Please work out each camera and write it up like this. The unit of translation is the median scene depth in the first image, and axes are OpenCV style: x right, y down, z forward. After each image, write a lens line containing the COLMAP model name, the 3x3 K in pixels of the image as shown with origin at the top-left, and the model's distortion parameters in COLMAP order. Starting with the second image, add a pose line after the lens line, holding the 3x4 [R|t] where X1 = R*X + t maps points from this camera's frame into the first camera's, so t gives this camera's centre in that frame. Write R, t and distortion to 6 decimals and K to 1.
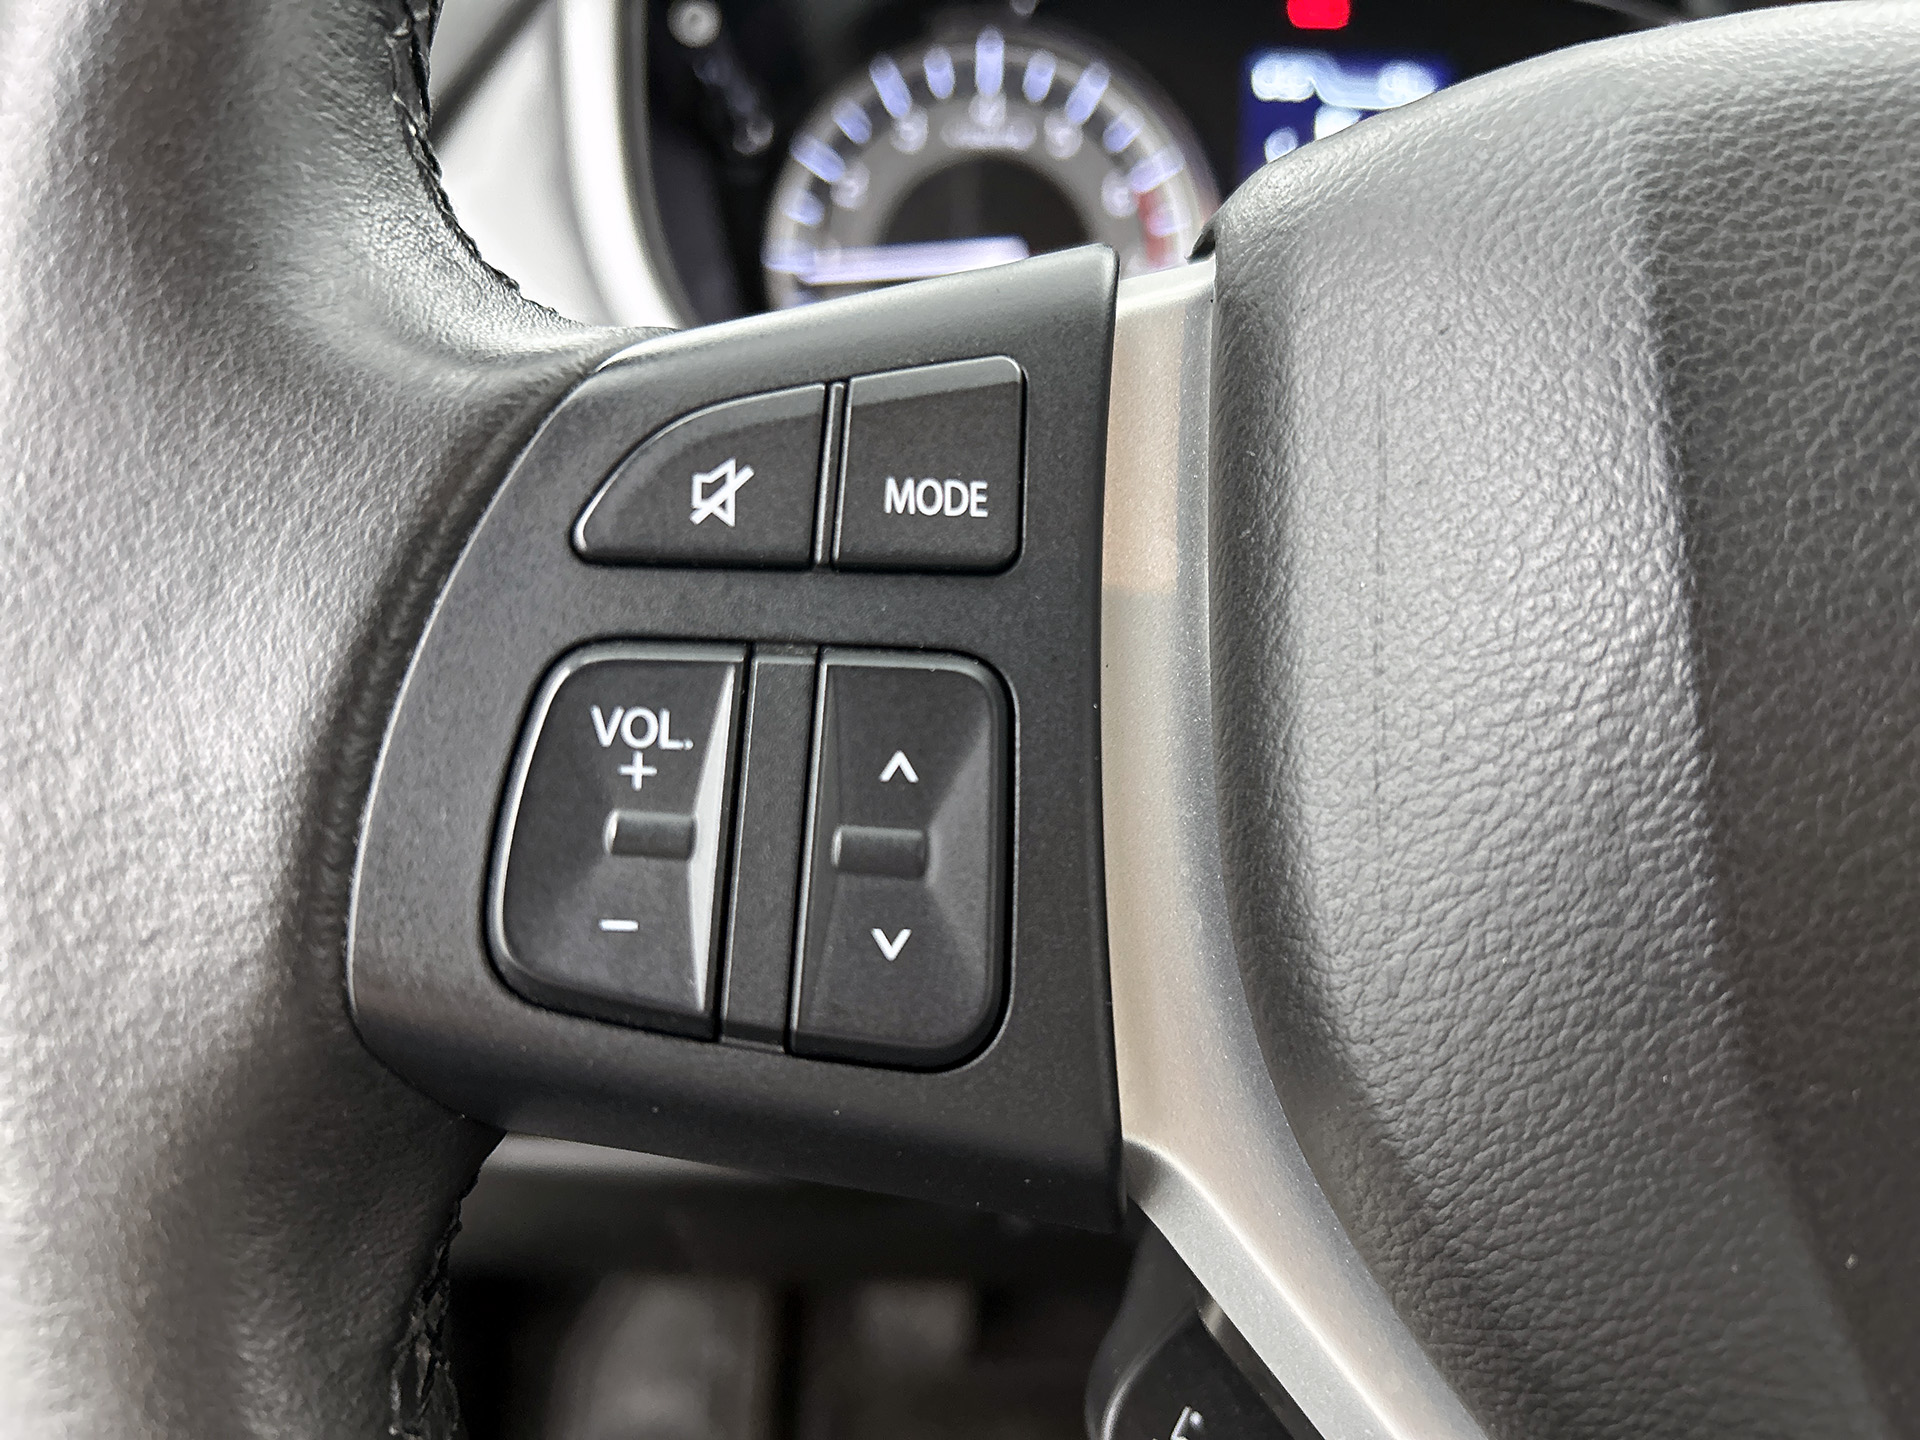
lens RADIAL K [[1464.0, 0, 953.3], [0, 1464.0, 736.7], [0, 0, 1]] dist [0.055728, -0.071140]
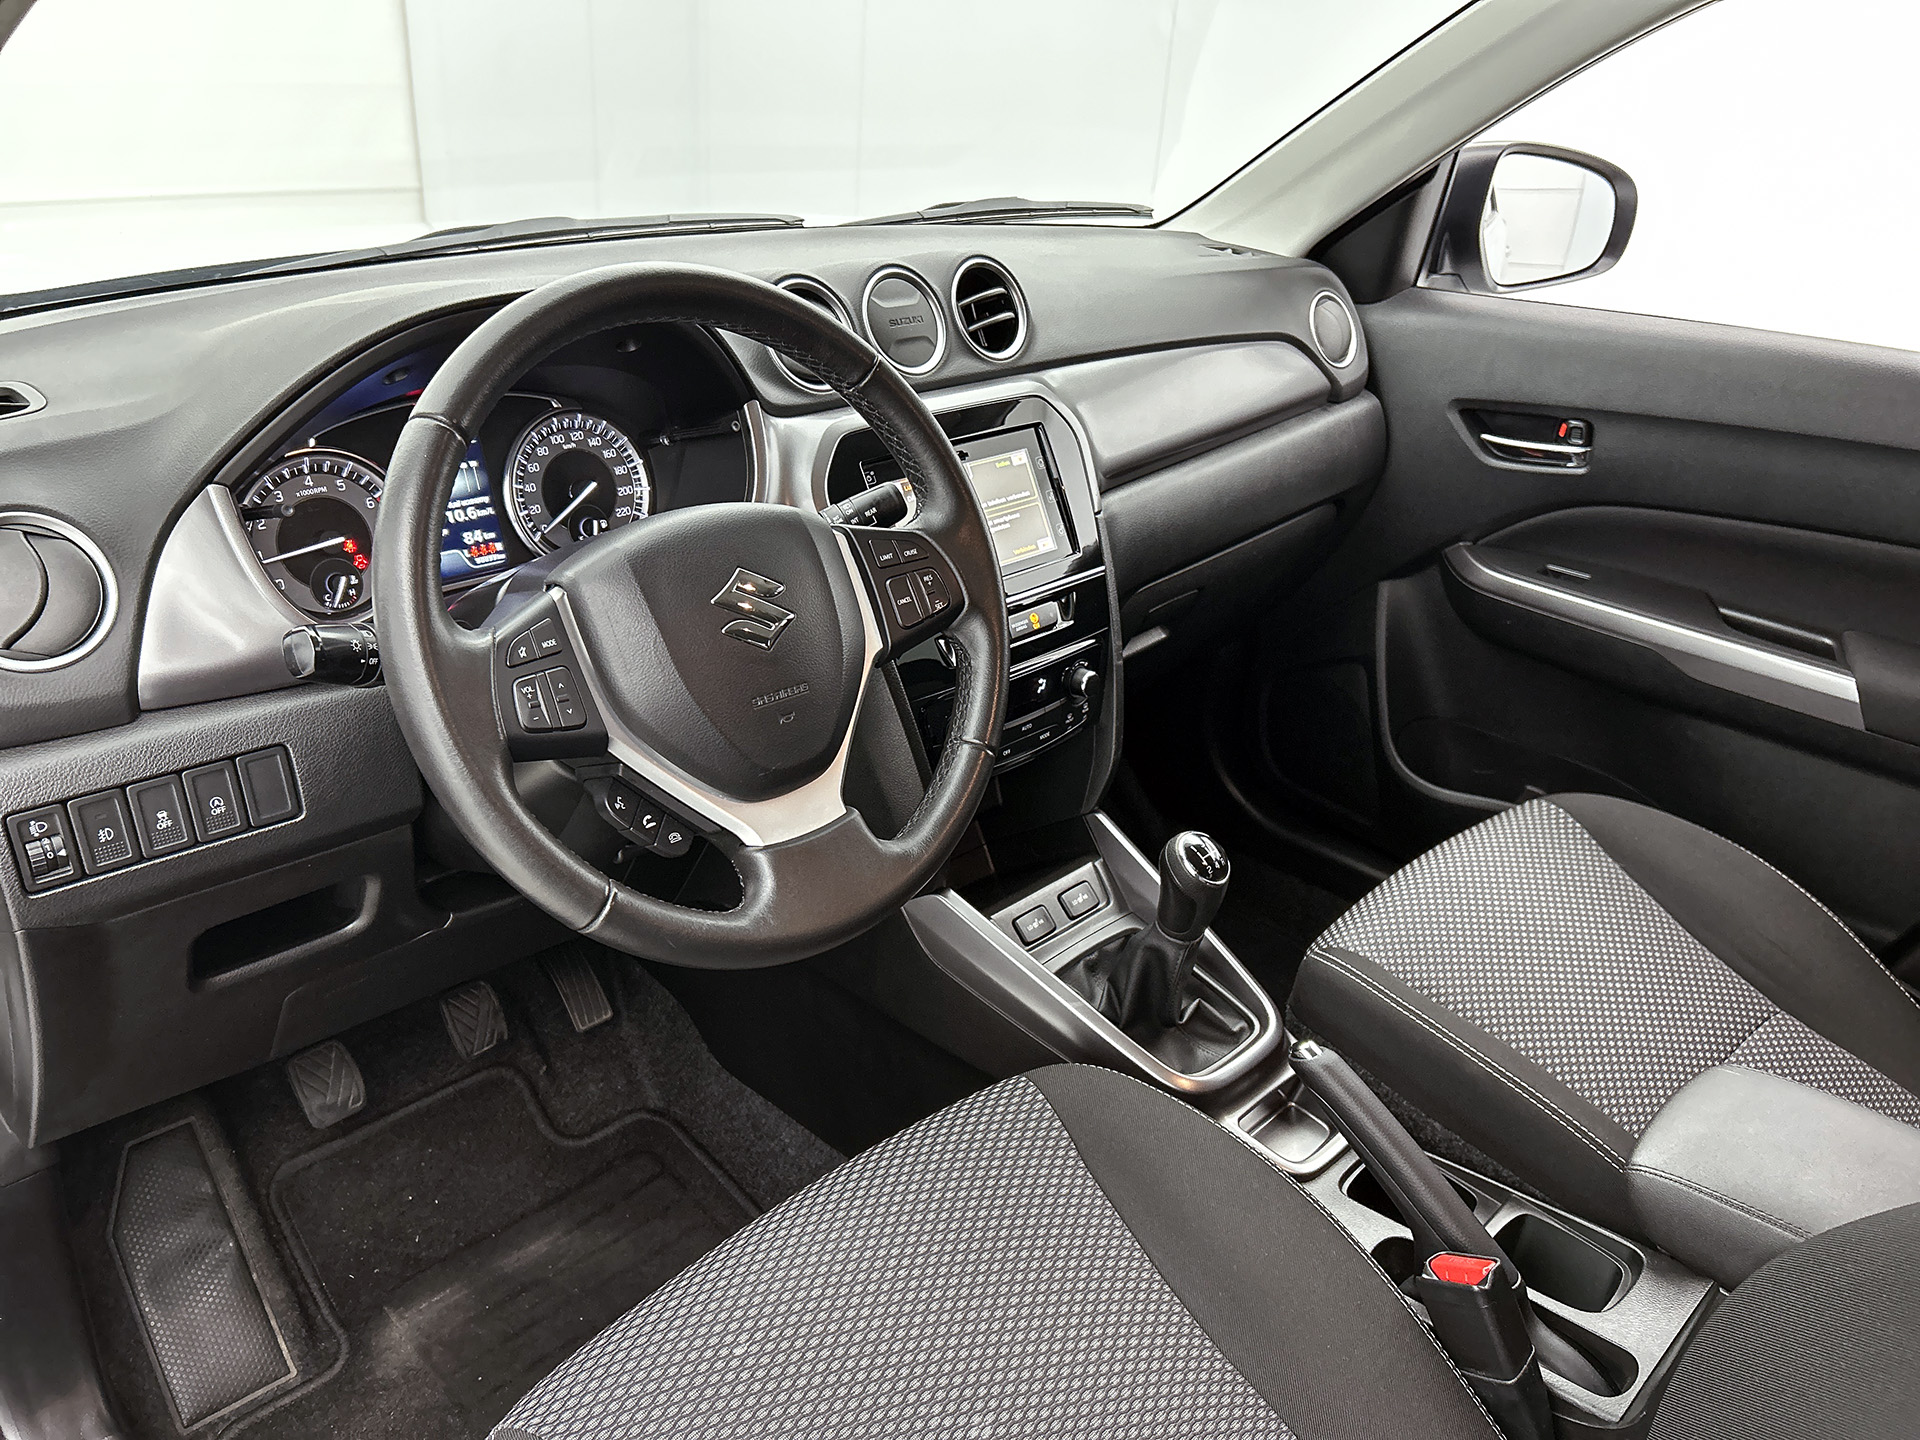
lens RADIAL K [[1464.0, 0, 962.1], [0, 1464.0, 716.1], [0, 0, 1]] dist [0.055728, -0.071140]
pose [[0.717379, -0.301788, 0.627926, -2.910320], [0.297969, 0.947621, 0.115020, -0.073261], [-0.629747, 0.104590, 0.769727, -5.147042]]
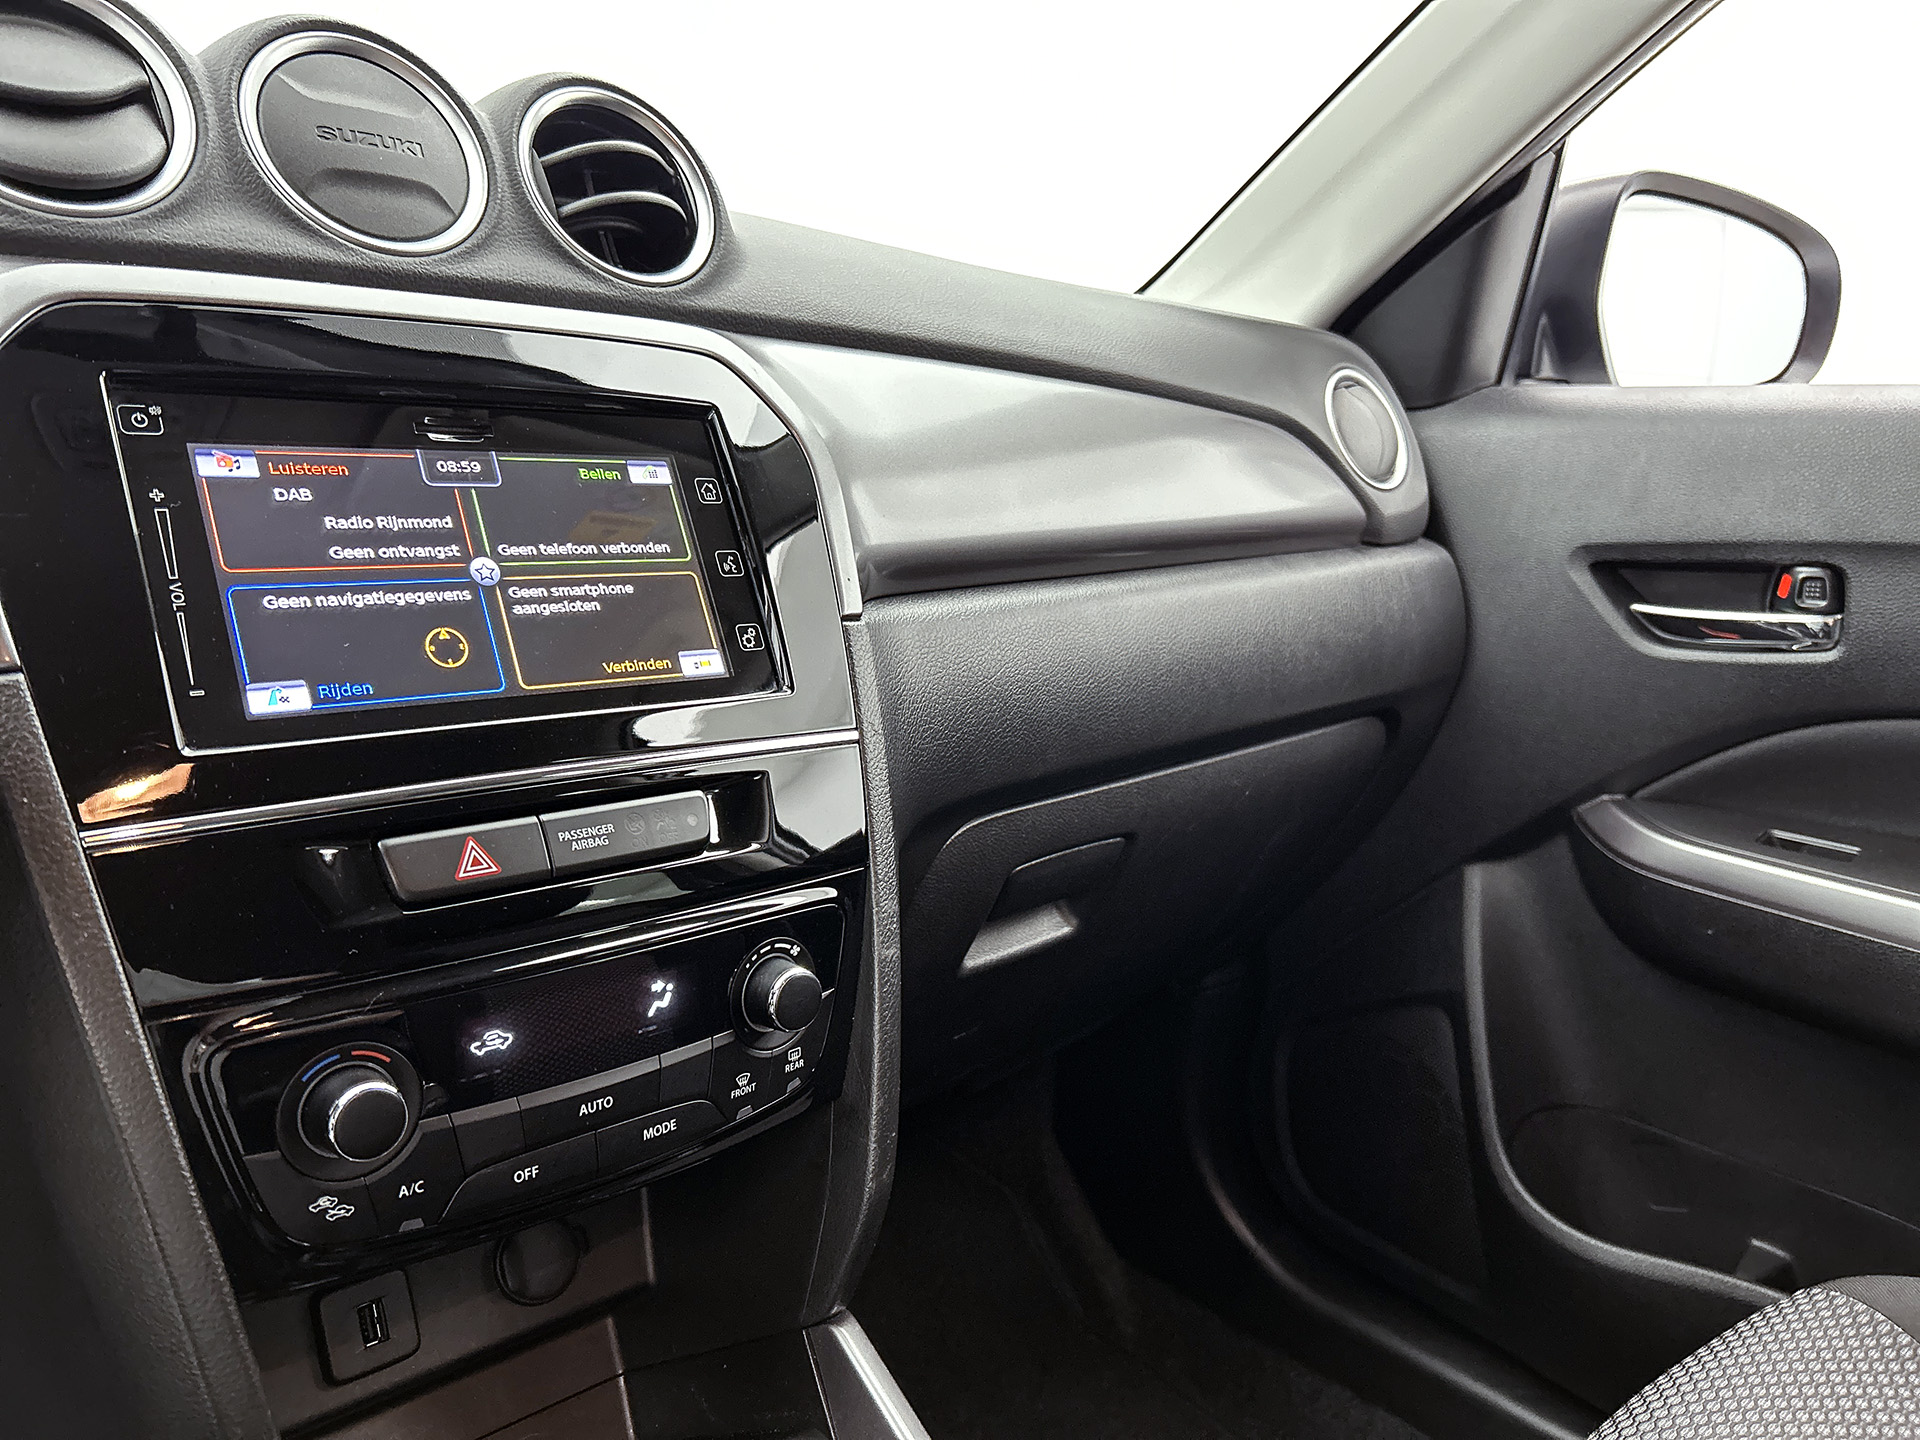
lens RADIAL K [[1464.0, 0, 967.0], [0, 1464.0, 723.7], [0, 0, 1]] dist [0.055728, -0.071140]
pose [[0.742545, -0.128972, 0.657262, 2.302632], [0.274957, 0.953487, -0.123535, 1.146351], [-0.610759, 0.272449, 0.743468, -1.215637]]
